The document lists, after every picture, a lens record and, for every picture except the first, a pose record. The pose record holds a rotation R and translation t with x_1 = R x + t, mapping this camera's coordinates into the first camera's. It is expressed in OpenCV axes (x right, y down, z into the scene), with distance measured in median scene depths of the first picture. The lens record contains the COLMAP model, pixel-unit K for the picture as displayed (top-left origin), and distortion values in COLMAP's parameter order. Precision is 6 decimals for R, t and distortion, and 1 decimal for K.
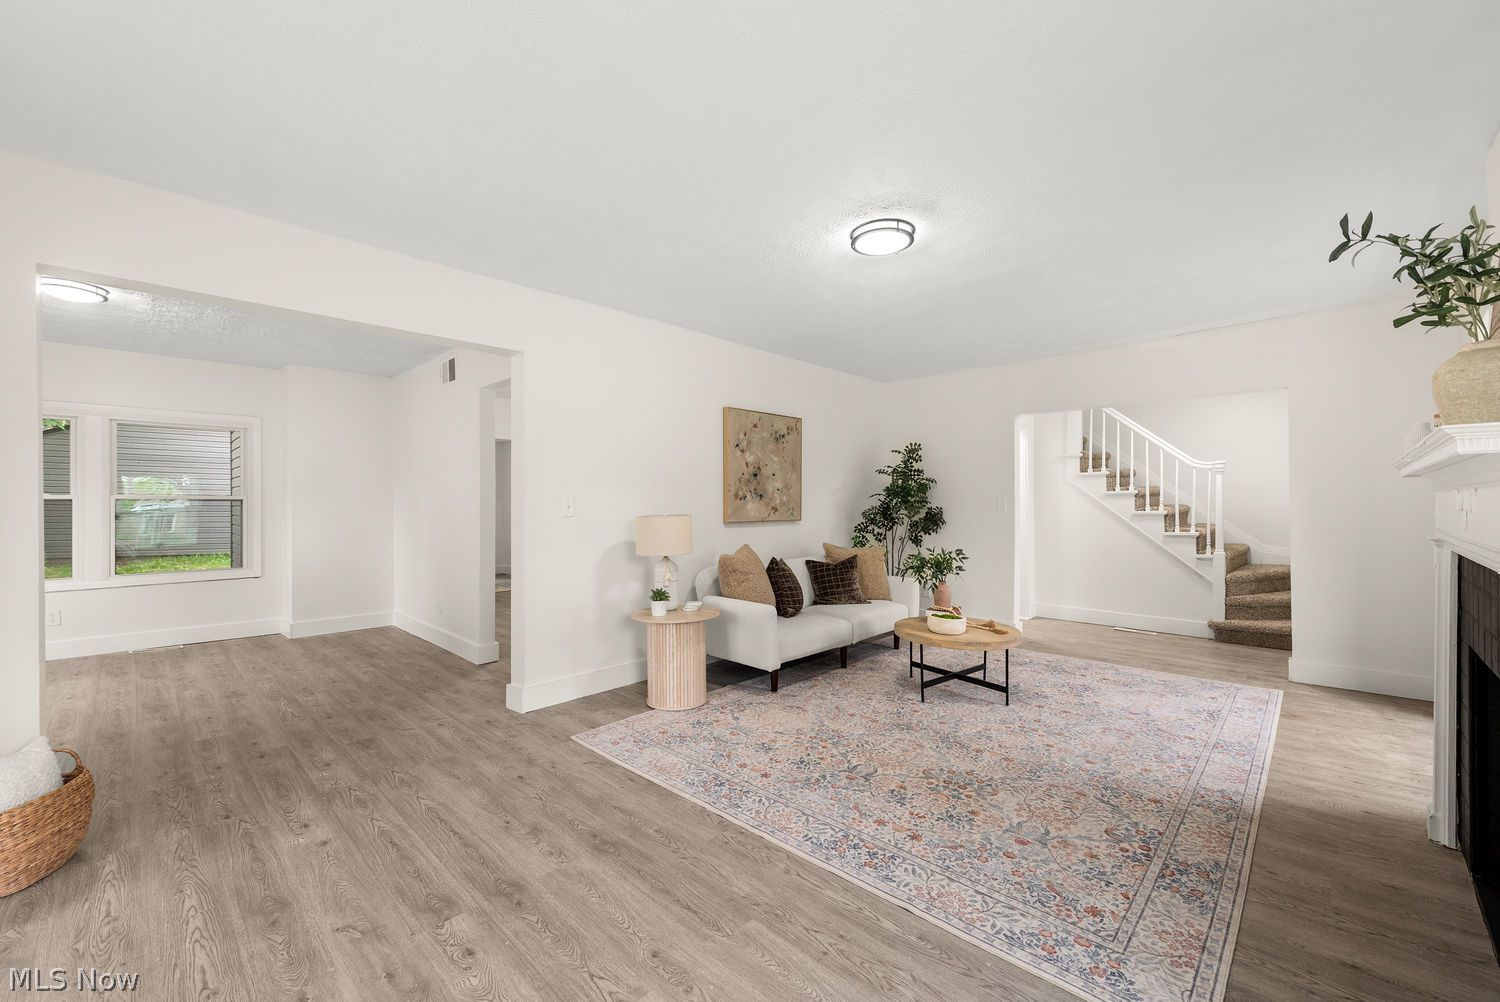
lens RADIAL K [[604.0, 0, 737.2], [0, 604.0, 502.5], [0, 0, 1]] dist [0.002638, -0.001675]
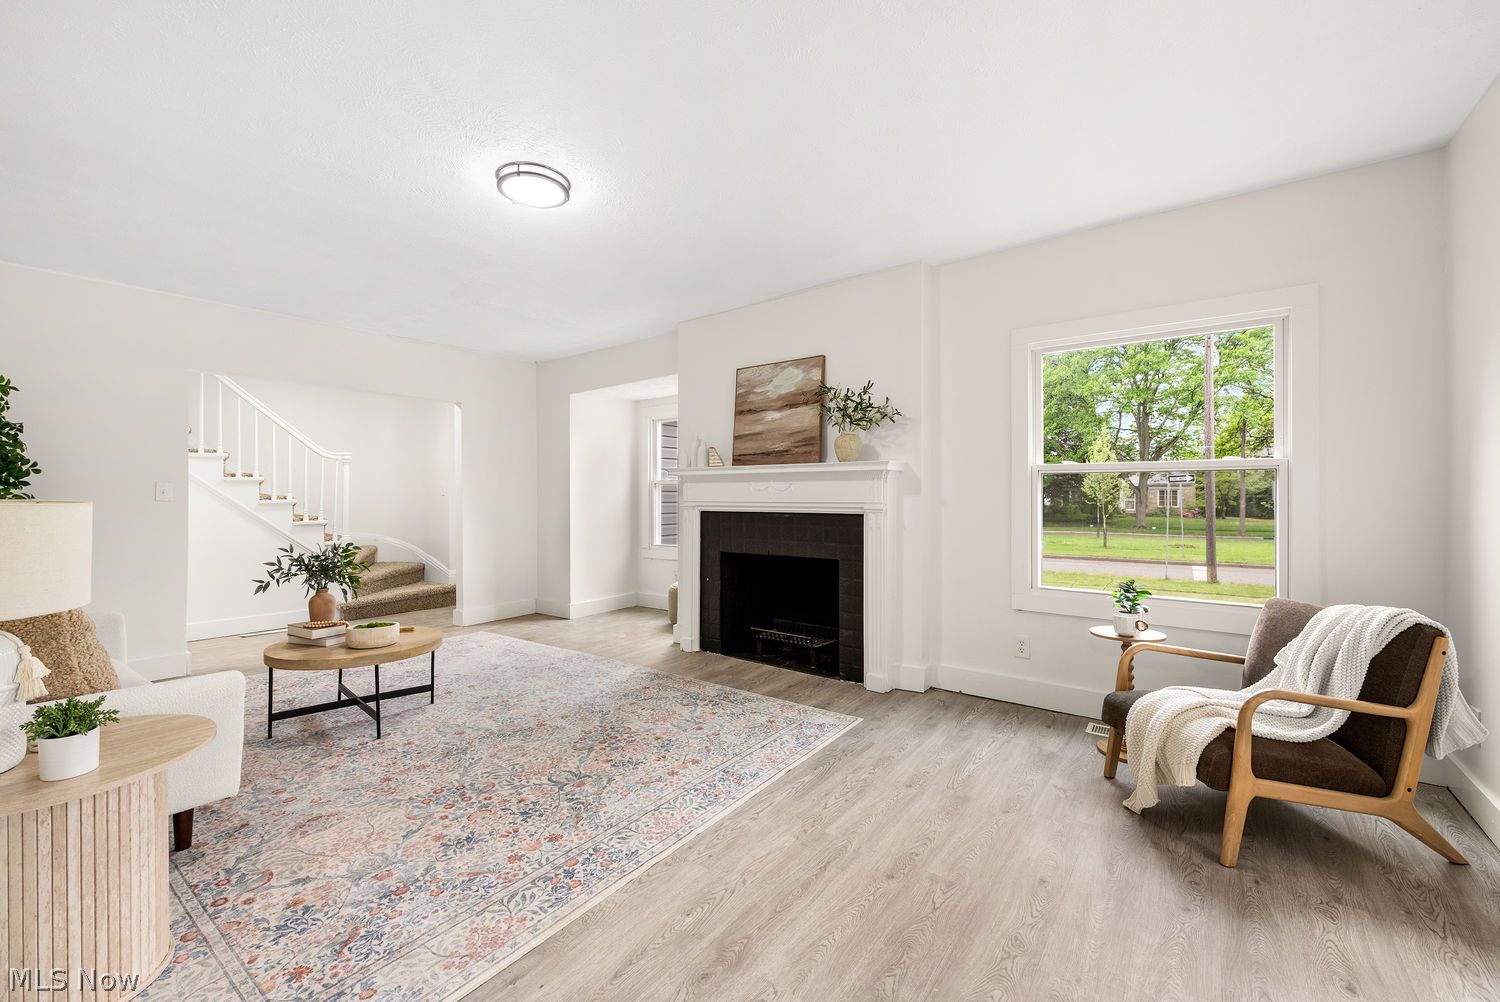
lens RADIAL K [[604.0, 0, 757.7], [0, 604.0, 492.6], [0, 0, 1]] dist [0.002638, -0.001675]
pose [[-0.139463, 0.007805, 0.990197, -0.706166], [0.004060, 0.999965, -0.007310, 0.025025], [-0.990219, 0.003000, -0.139490, 0.812055]]
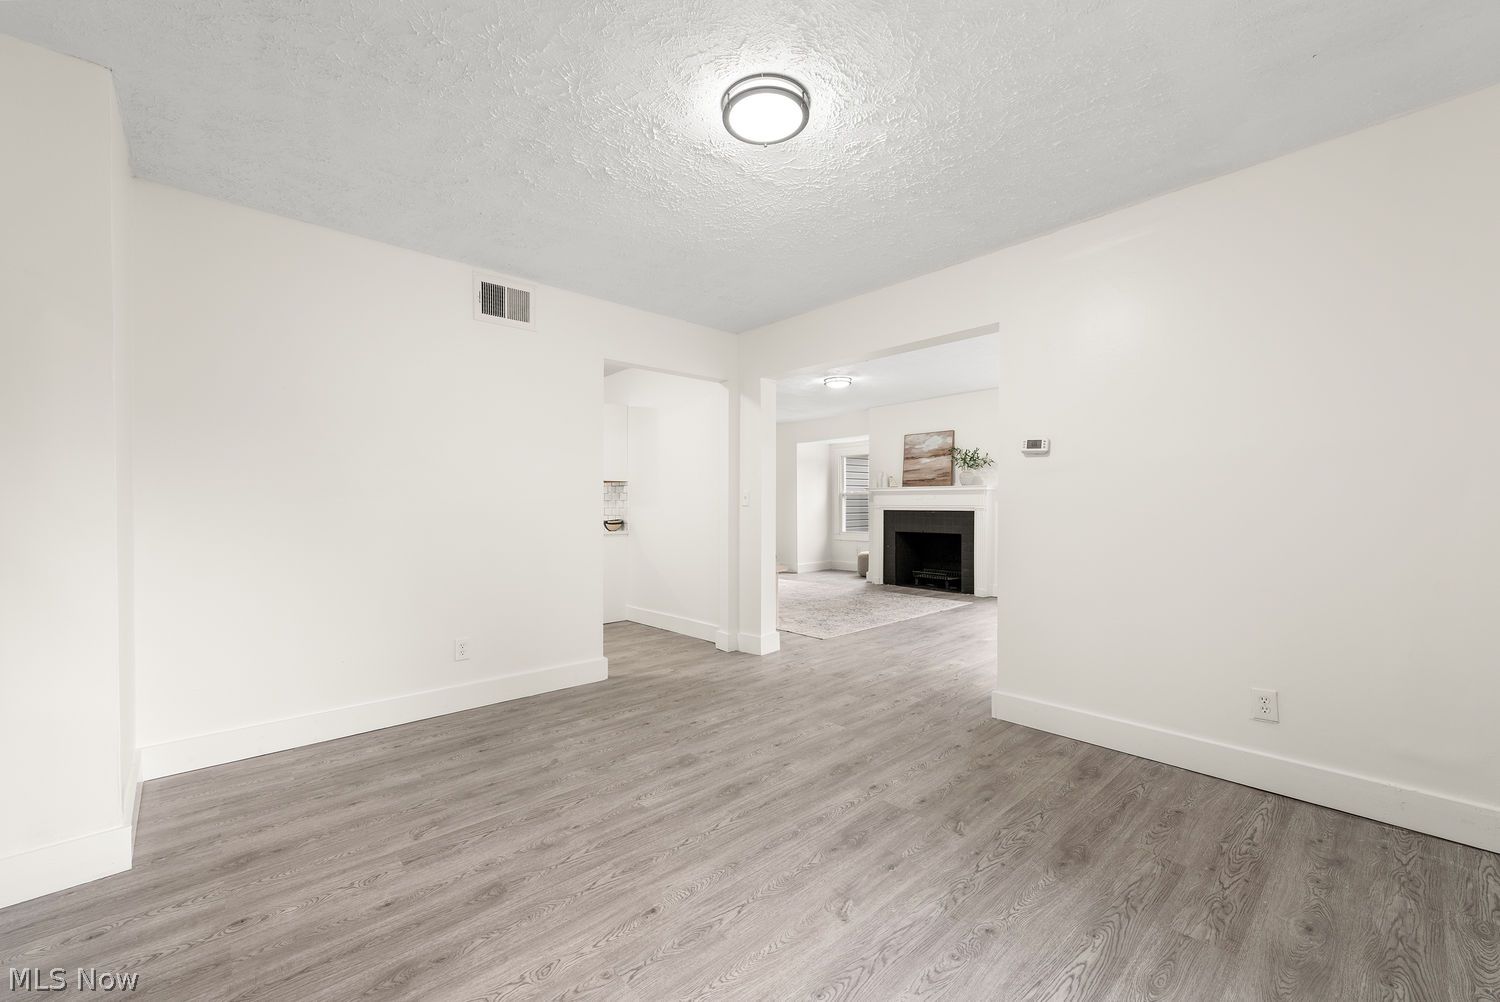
lens RADIAL K [[604.0, 0, 759.1], [0, 604.0, 495.8], [0, 0, 1]] dist [0.002638, -0.001675]
pose [[0.036280, 0.014215, 0.999241, -2.160362], [-0.000575, 0.999899, -0.014203, 0.032688], [-0.999342, -0.000059, 0.036284, 1.261031]]
